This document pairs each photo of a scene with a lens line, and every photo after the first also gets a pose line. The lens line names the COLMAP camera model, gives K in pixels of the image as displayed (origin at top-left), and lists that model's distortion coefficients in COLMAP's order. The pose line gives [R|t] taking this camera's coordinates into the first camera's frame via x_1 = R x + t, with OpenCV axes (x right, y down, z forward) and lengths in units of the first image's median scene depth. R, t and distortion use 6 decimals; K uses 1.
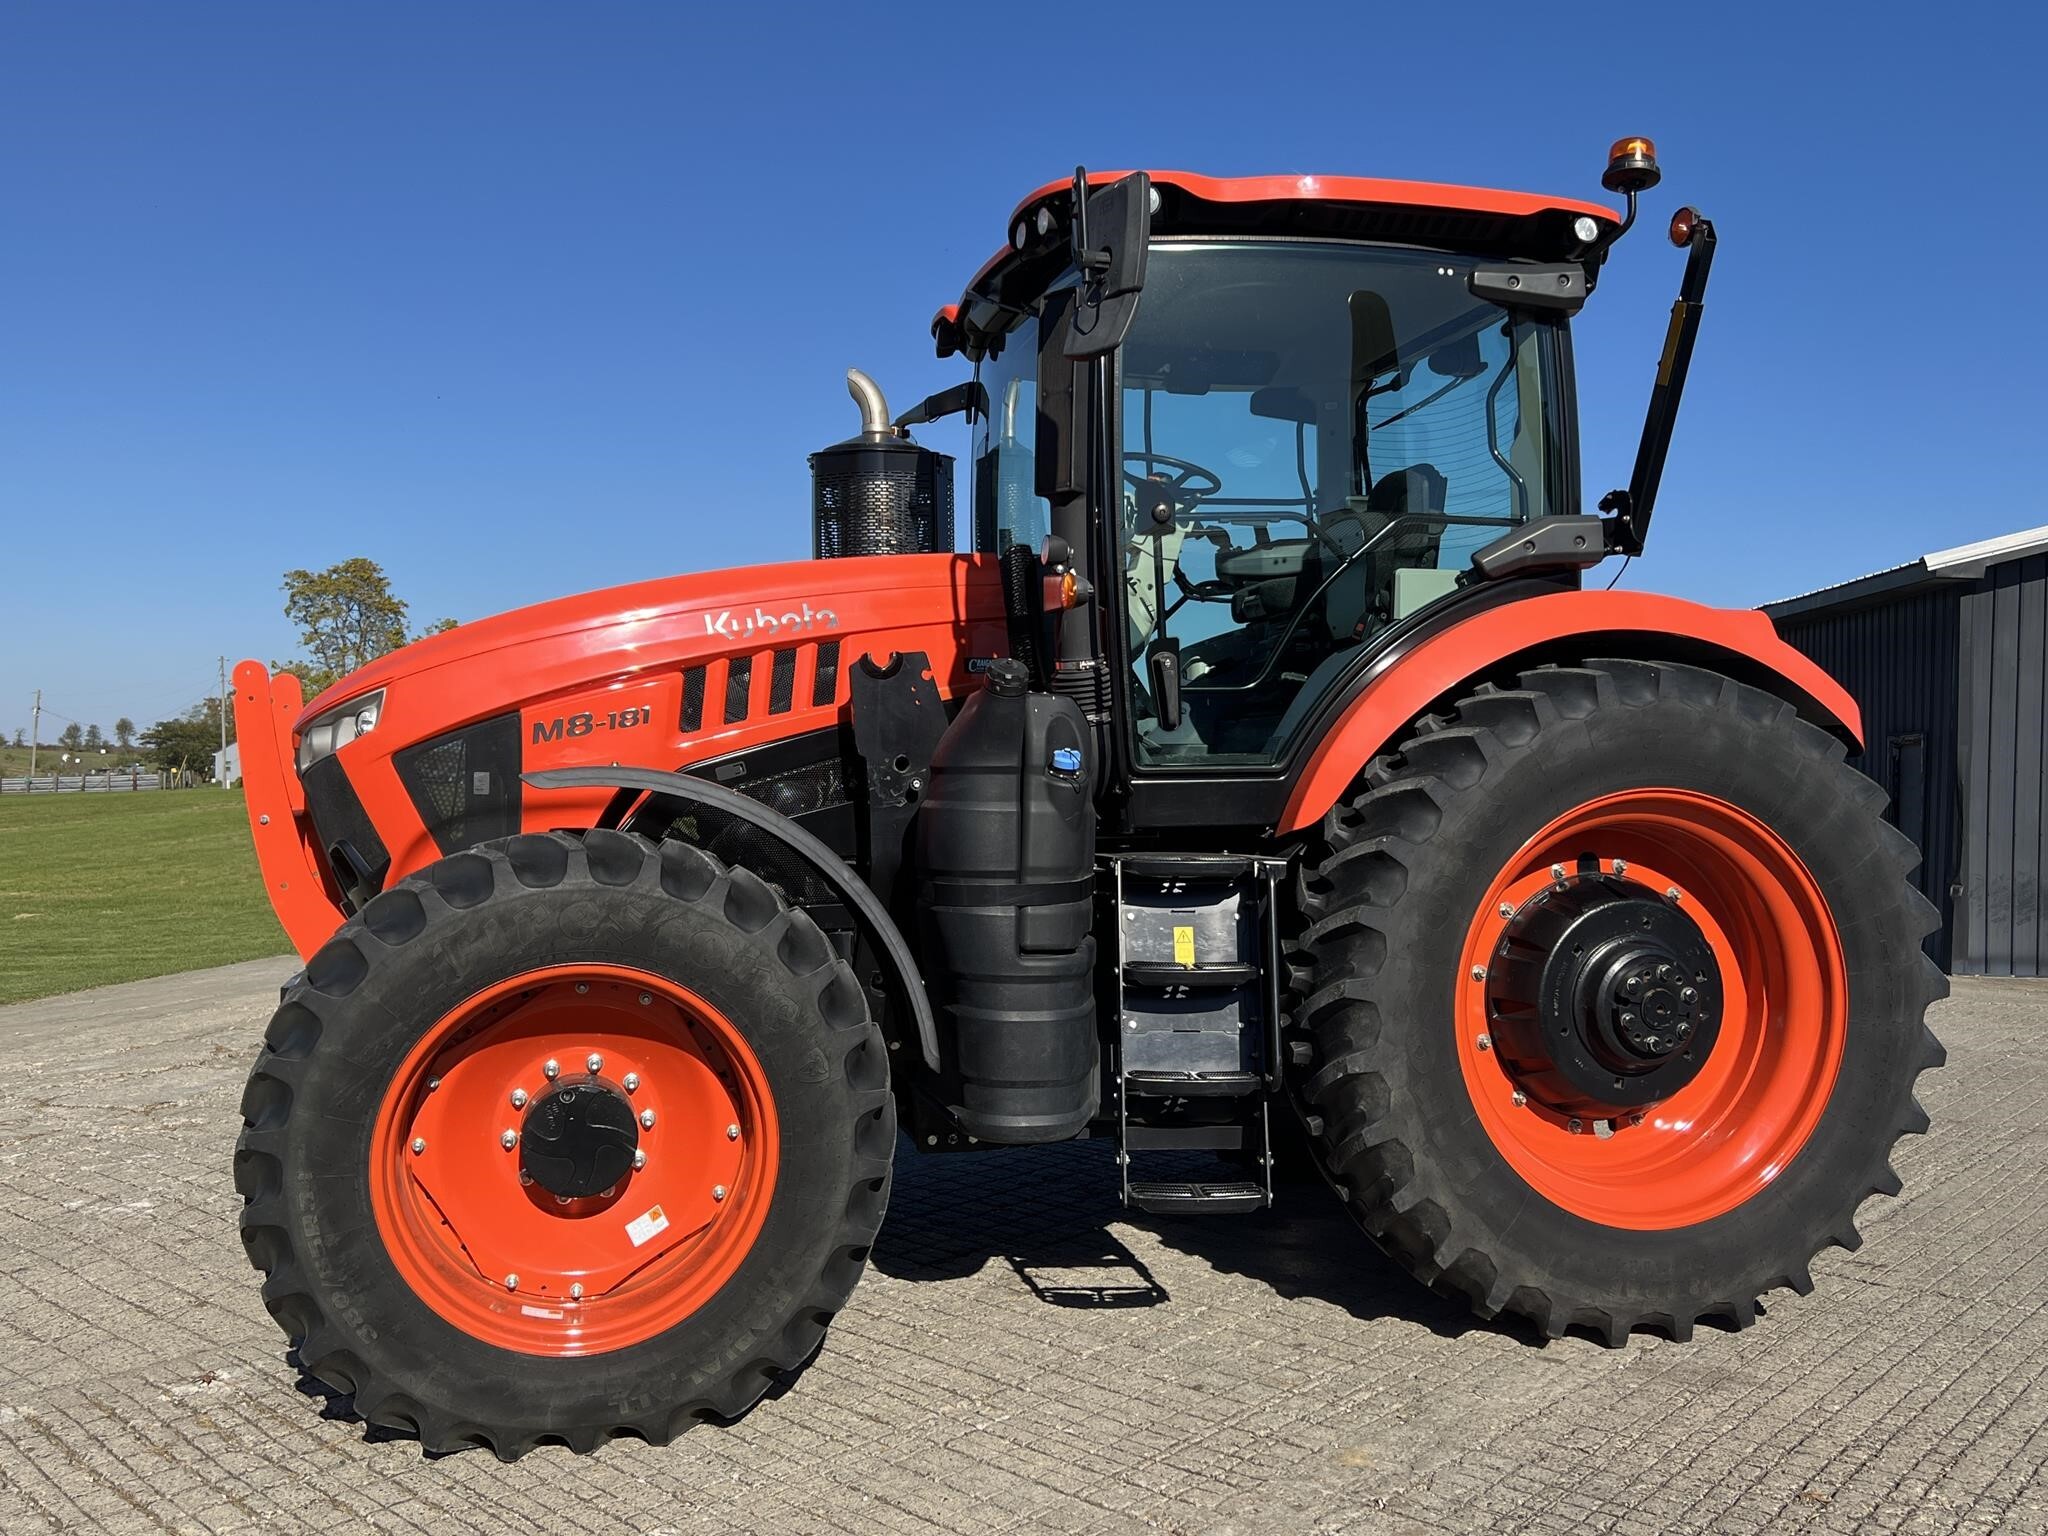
lens RADIAL K [[1844.1, 0, 1024.1], [0, 1844.1, 766.6], [0, 0, 1]] dist [0.128674, -0.234245]
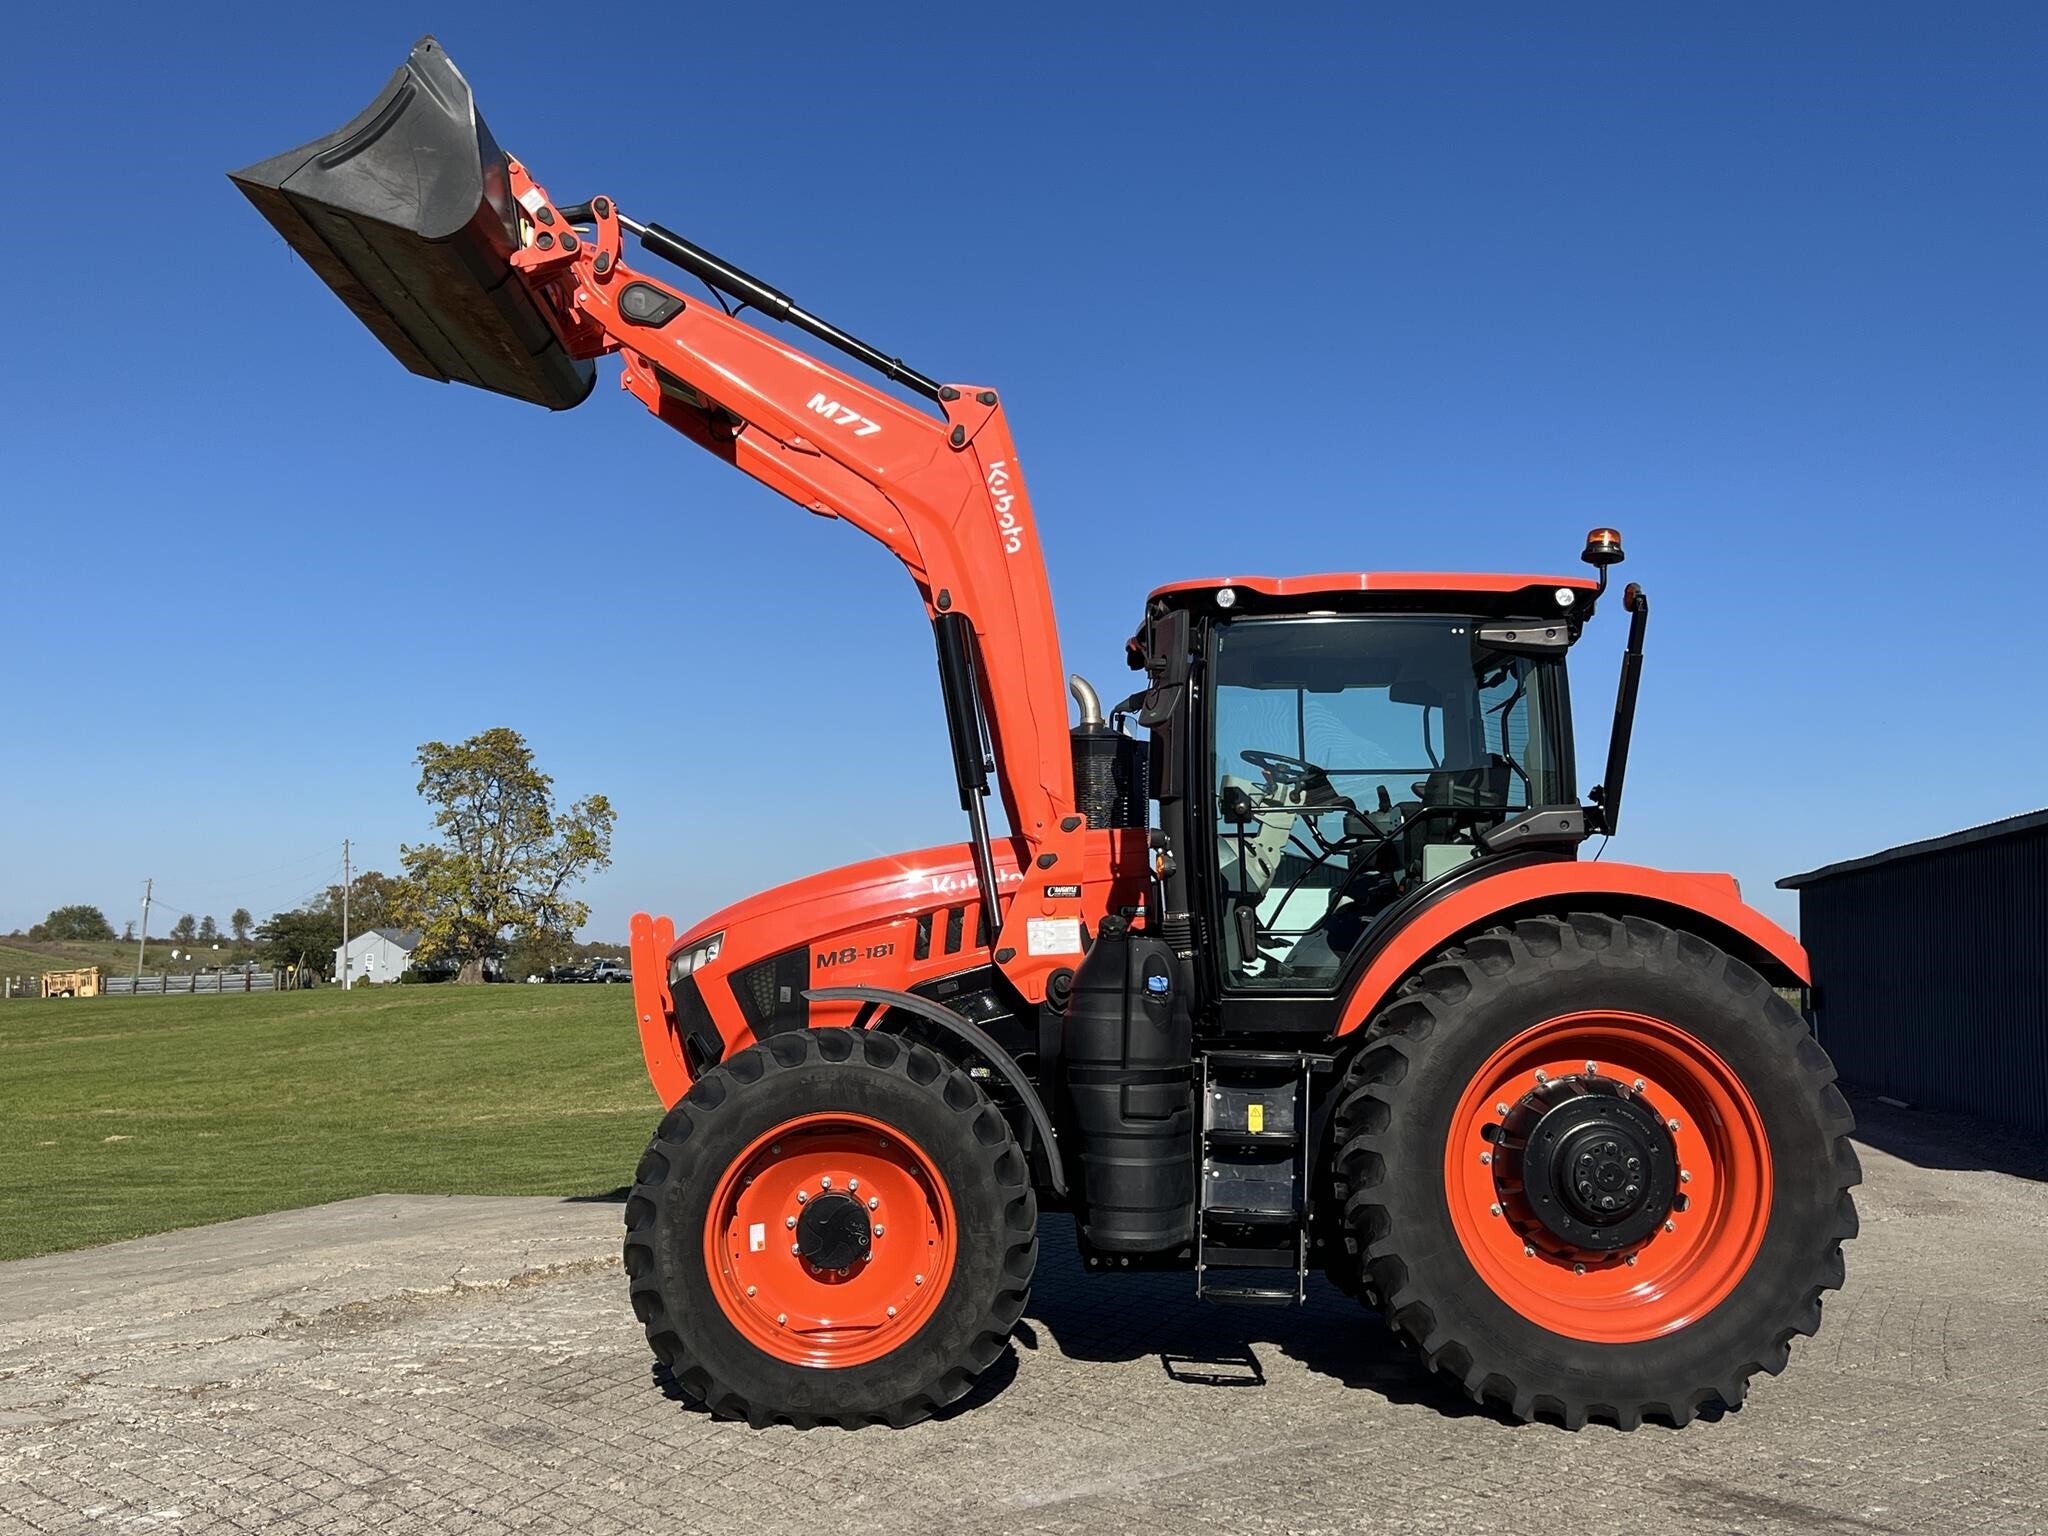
lens RADIAL K [[2258.6, 0, 1031.9], [0, 2258.6, 774.9], [0, 0, 1]] dist [0.218885, -0.545563]
pose [[0.975166, -0.009186, -0.221283, 0.304112], [-0.007749, 0.997112, -0.075544, -0.030870], [0.221338, 0.075383, 0.972279, -0.730251]]
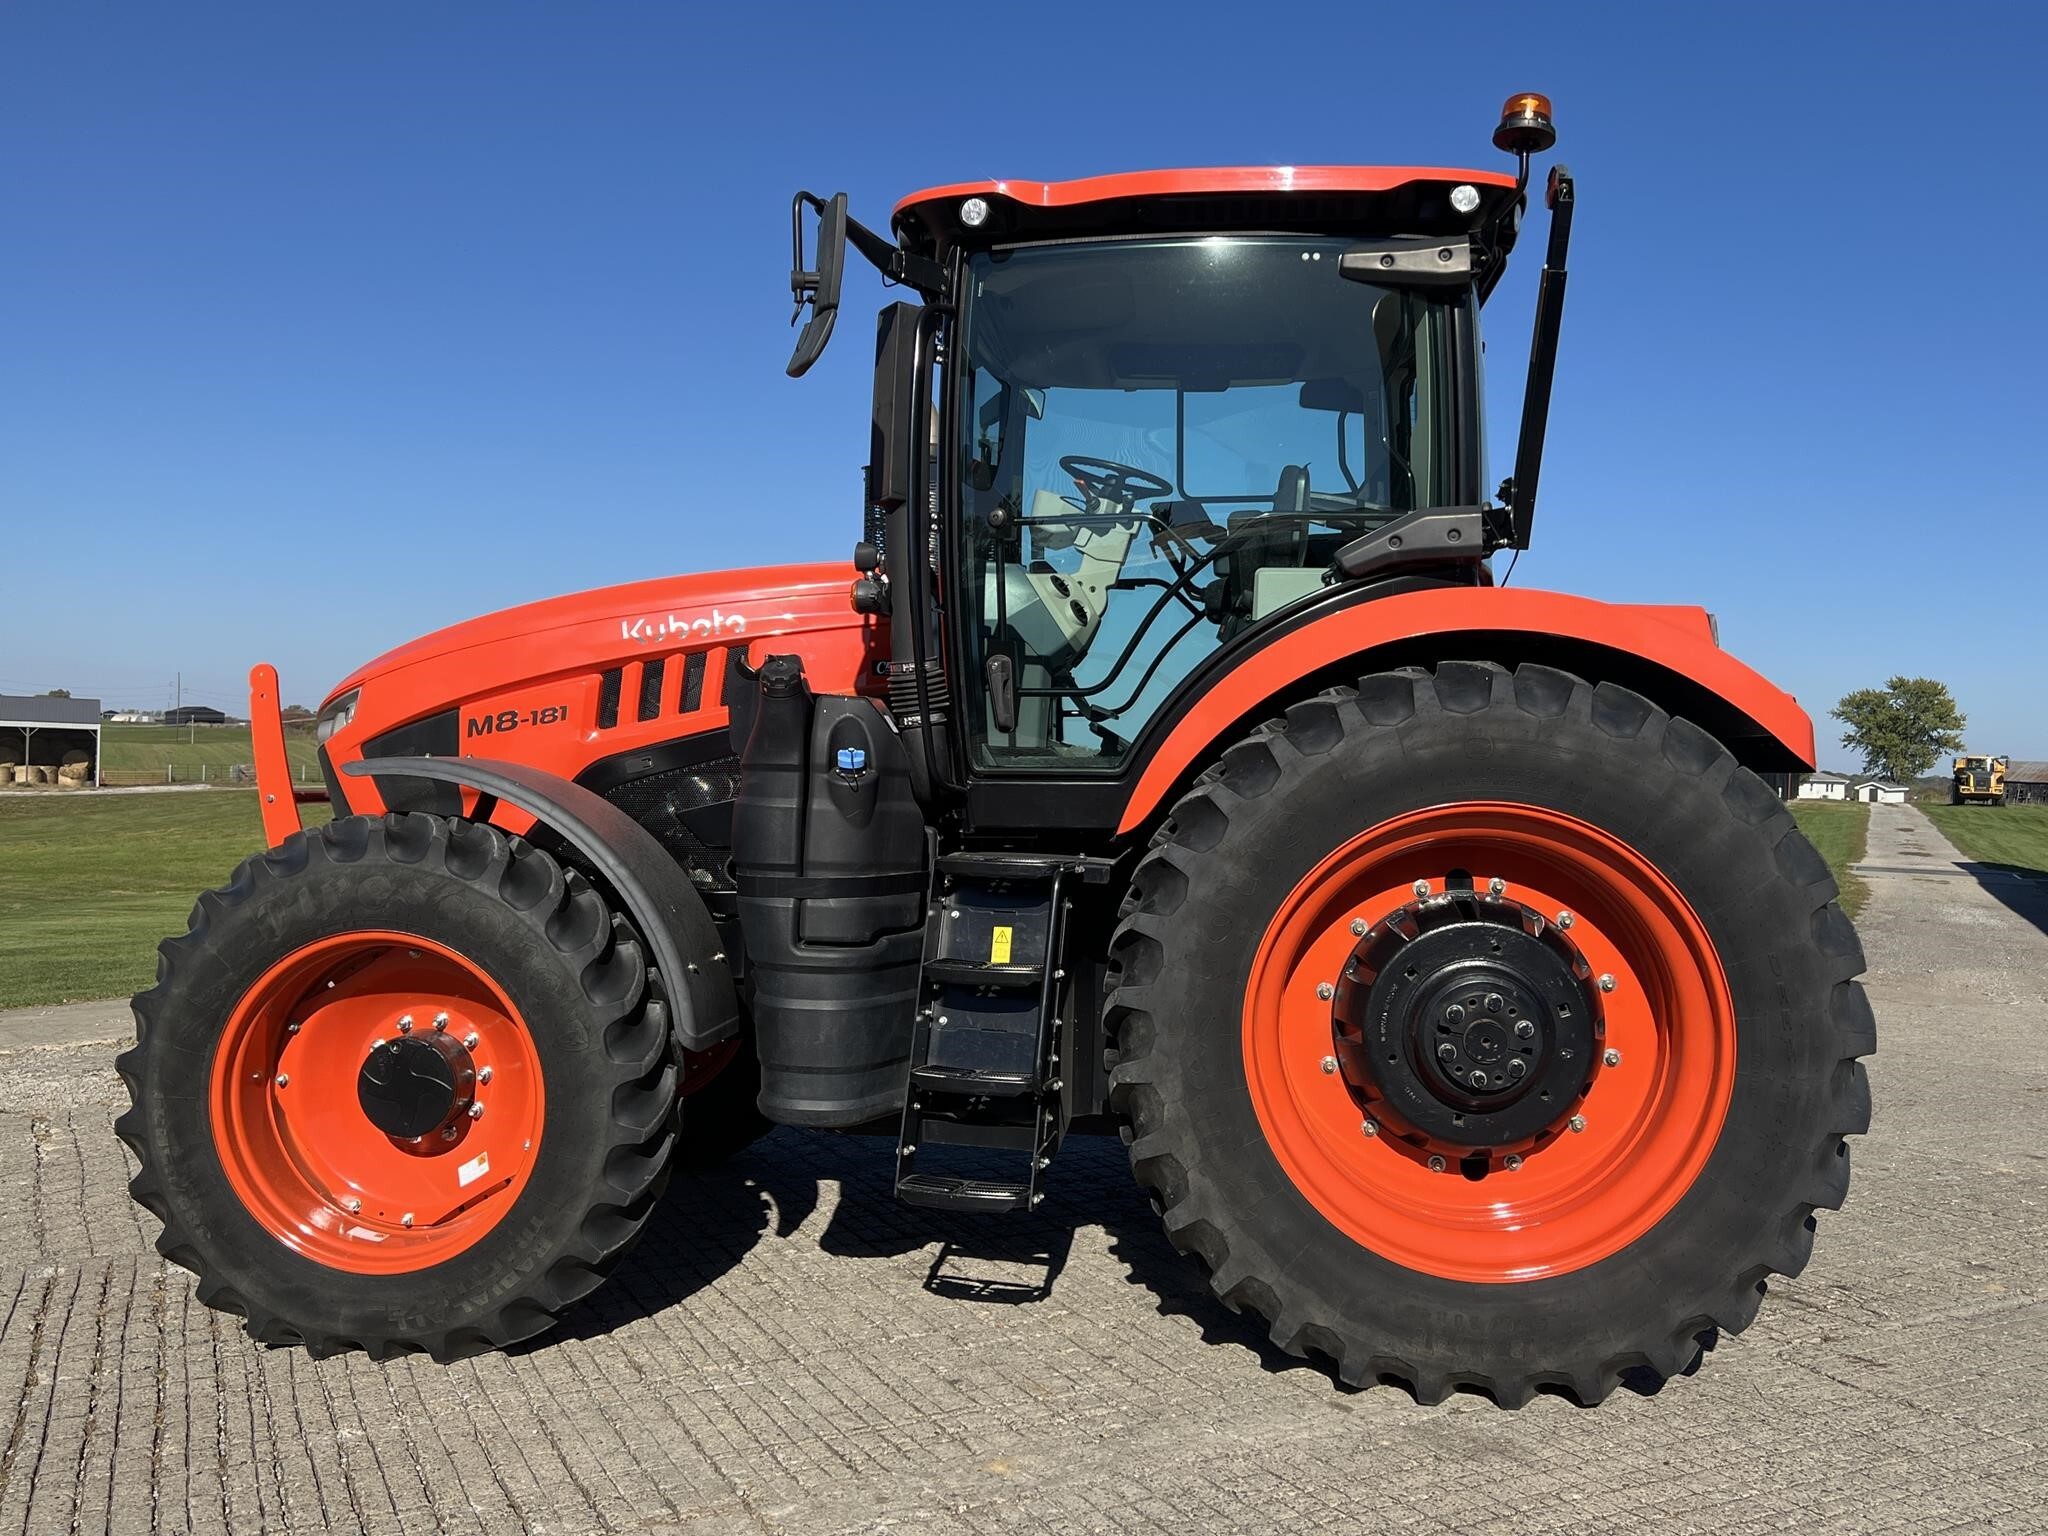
lens RADIAL K [[1844.1, 0, 1024.1], [0, 1844.1, 766.6], [0, 0, 1]] dist [0.128674, -0.234245]
pose [[0.936493, 0.019124, -0.350164, 0.447975], [-0.019253, 0.999810, 0.003112, -0.004382], [0.350157, 0.003828, 0.936683, 0.059437]]
